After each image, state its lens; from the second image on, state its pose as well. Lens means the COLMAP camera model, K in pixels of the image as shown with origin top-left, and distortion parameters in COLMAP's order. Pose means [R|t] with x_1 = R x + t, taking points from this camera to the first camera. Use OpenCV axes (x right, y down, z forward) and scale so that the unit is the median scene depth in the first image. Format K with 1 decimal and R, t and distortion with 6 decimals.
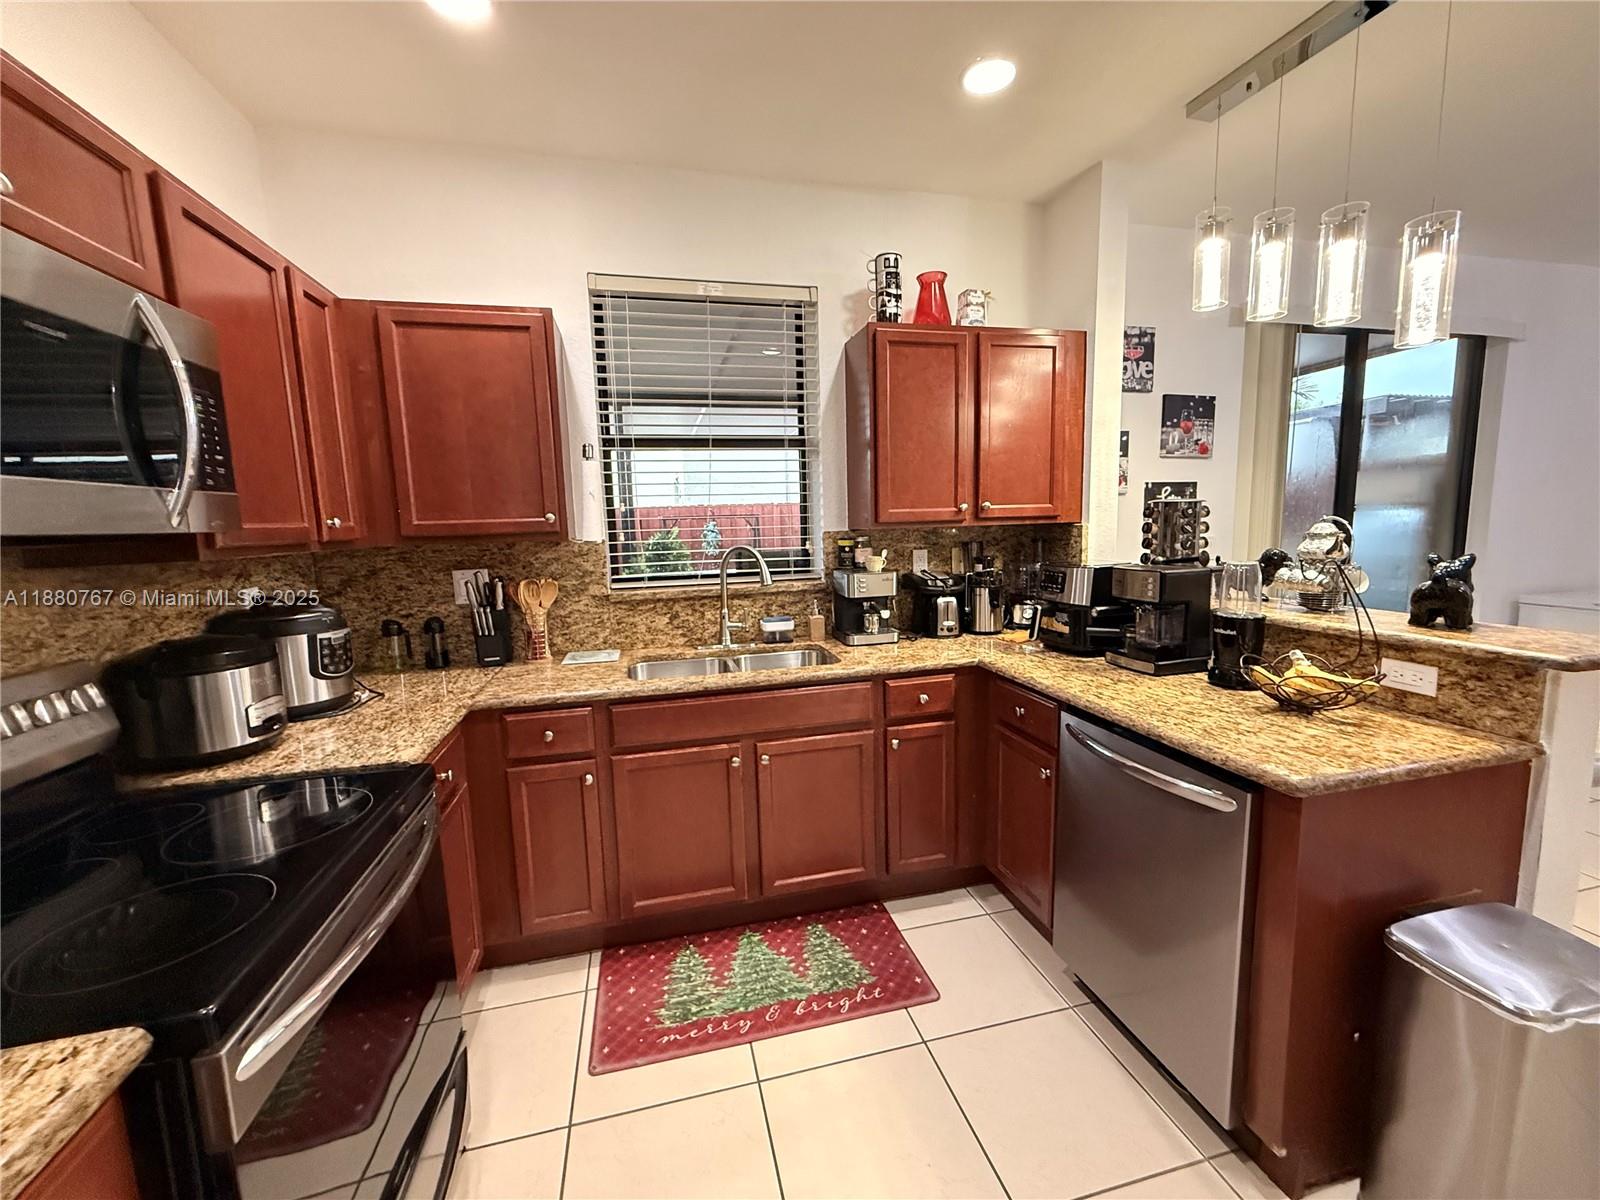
lens RADIAL K [[635.9, 0, 804.9], [0, 635.9, 599.6], [0, 0, 1]] dist [-0.002484, 0.000251]
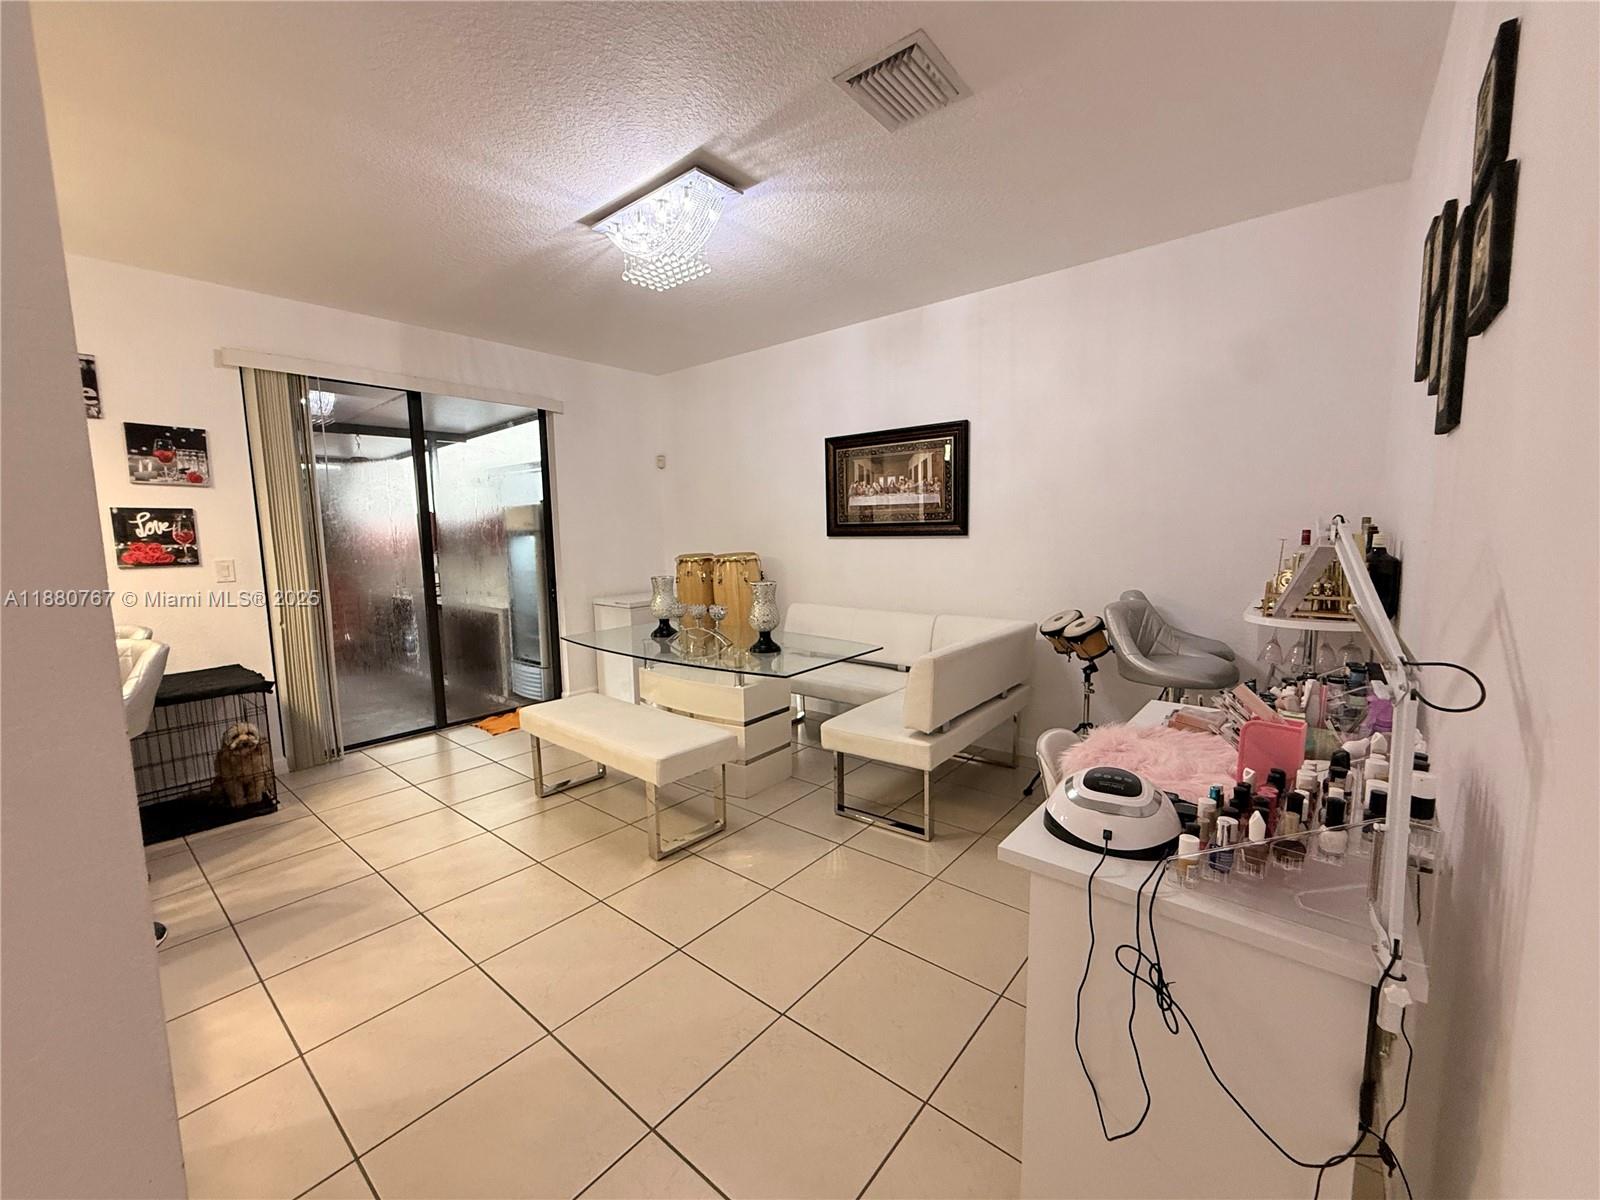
lens RADIAL K [[635.9, 0, 797.7], [0, 635.9, 599.8], [0, 0, 1]] dist [-0.002484, 0.000251]
pose [[0.809599, -0.052831, 0.584600, 0.819557], [0.074172, 0.997166, -0.012603, 0.052798], [-0.582278, 0.053564, 0.811223, -0.431862]]
